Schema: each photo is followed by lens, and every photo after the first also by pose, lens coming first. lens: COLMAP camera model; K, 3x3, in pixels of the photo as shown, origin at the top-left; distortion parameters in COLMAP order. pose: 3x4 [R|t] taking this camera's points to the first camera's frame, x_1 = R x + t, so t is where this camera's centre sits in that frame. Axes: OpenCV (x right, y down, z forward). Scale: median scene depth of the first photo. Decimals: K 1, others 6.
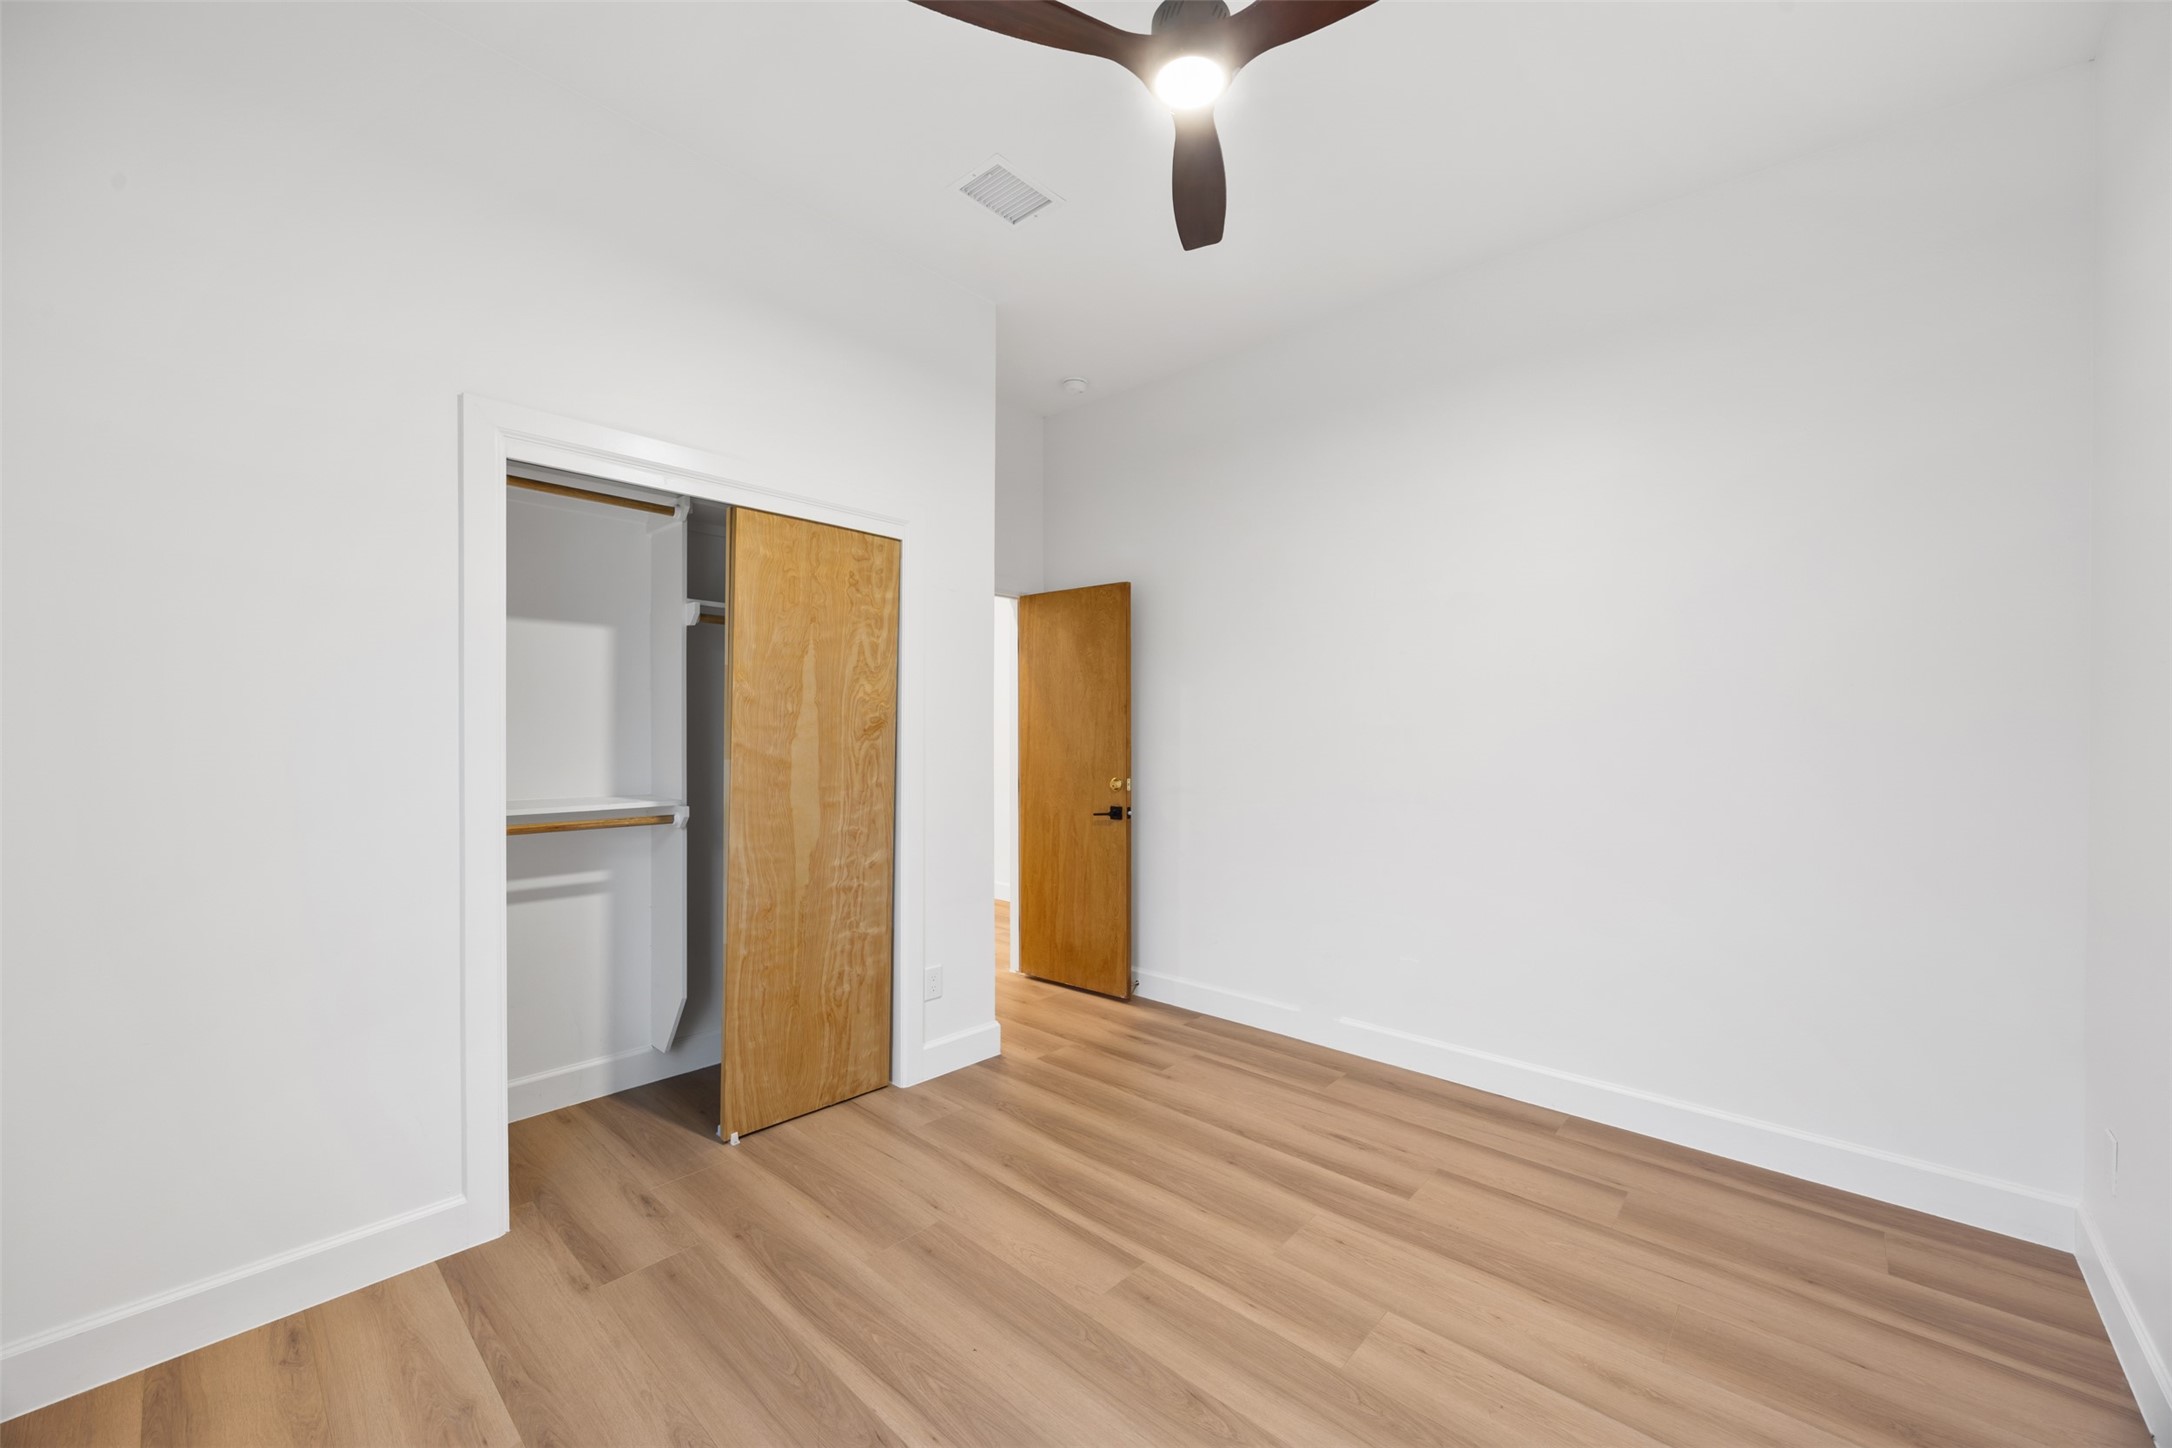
lens RADIAL K [[827.1, 0, 1083.8], [0, 827.1, 733.2], [0, 0, 1]] dist [-0.003104, -0.000093]
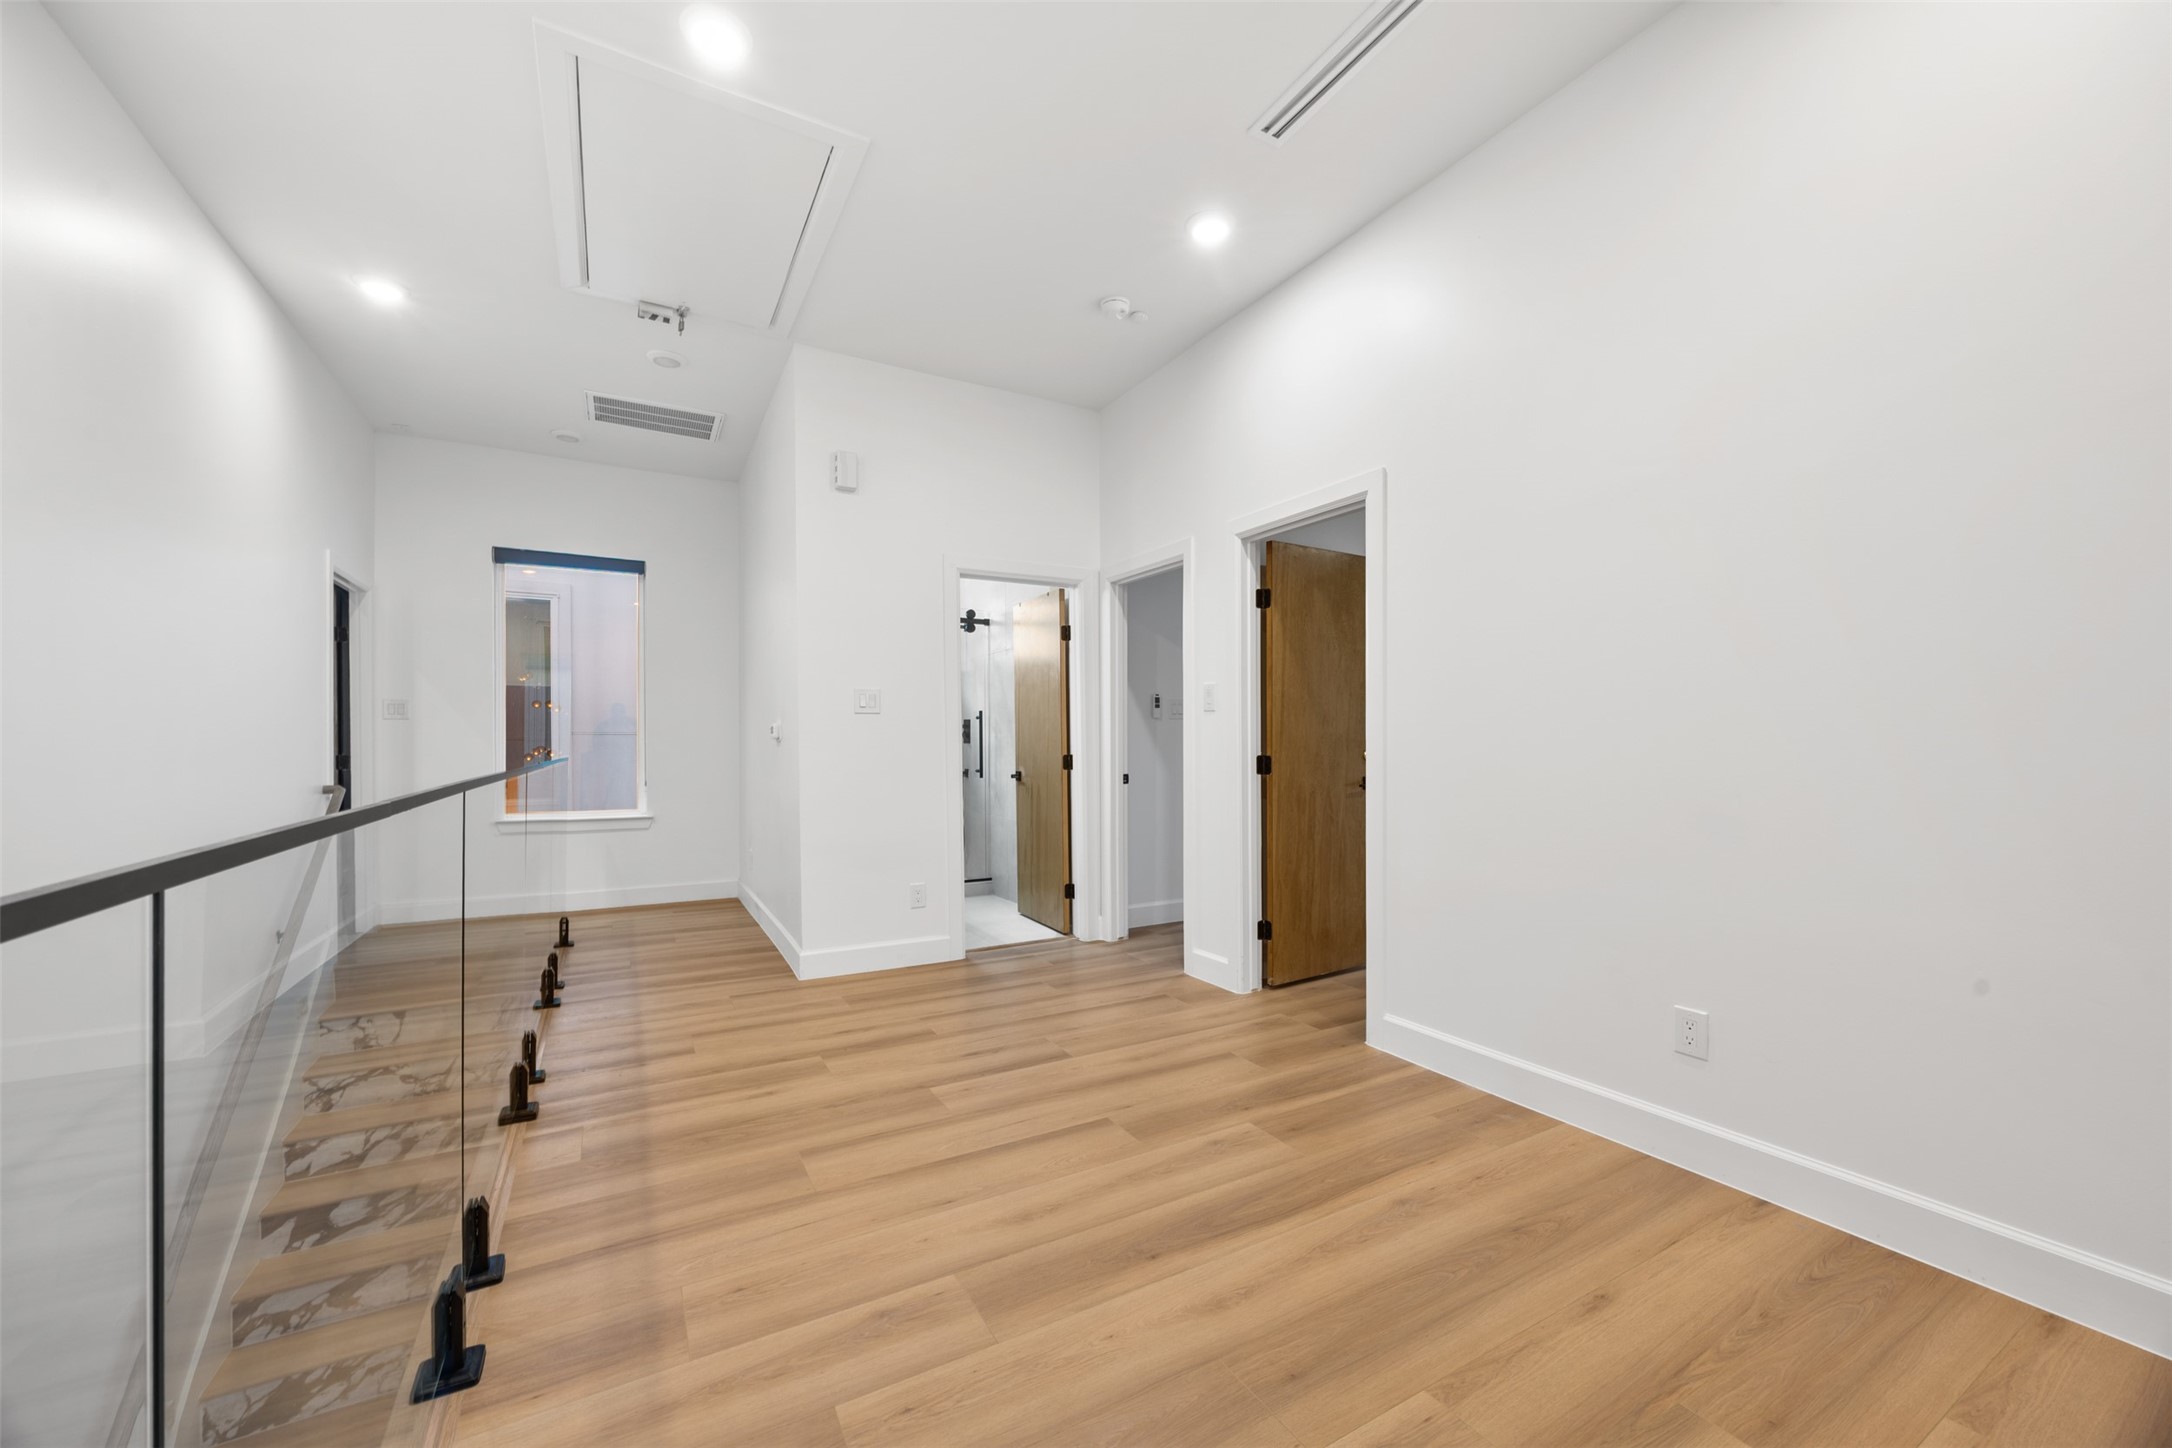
lens RADIAL K [[827.1, 0, 1083.9], [0, 827.1, 729.5], [0, 0, 1]] dist [-0.003104, -0.000093]
pose [[0.307592, -0.009557, 0.951470, -0.458122], [-0.012338, 0.999825, 0.014031, 0.009171], [-0.951438, -0.016055, 0.307420, 0.453609]]
